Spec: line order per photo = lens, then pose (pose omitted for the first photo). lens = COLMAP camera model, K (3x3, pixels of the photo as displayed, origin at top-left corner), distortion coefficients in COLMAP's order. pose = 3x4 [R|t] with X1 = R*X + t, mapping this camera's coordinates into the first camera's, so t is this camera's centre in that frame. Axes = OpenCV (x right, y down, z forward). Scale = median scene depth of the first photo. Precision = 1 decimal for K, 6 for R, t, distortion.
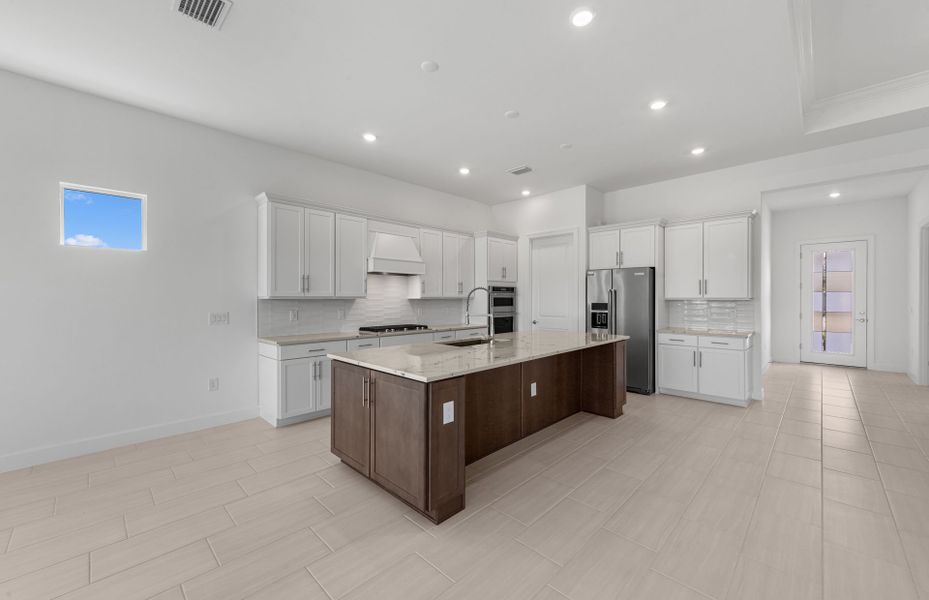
lens RADIAL K [[367.5, 0, 462.5], [0, 367.5, 298.7], [0, 0, 1]] dist [0.001472, 0.000021]
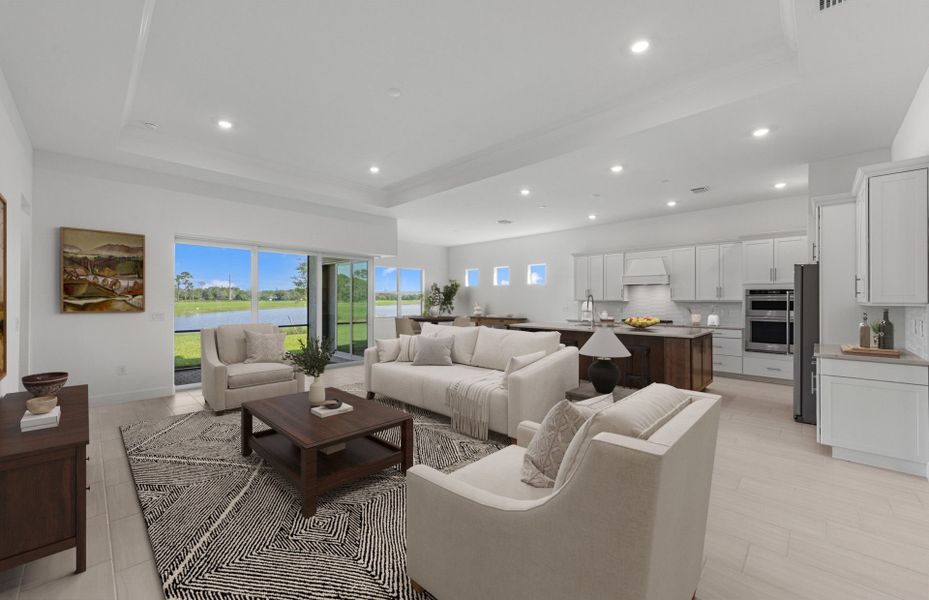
lens RADIAL K [[367.5, 0, 466.4], [0, 367.5, 300.3], [0, 0, 1]] dist [0.001472, 0.000021]
pose [[0.010114, 0.000164, -0.999949, 1.134025], [-0.010838, 0.999941, 0.000055, 0.004444], [0.999890, 0.010837, 0.010116, 0.220669]]
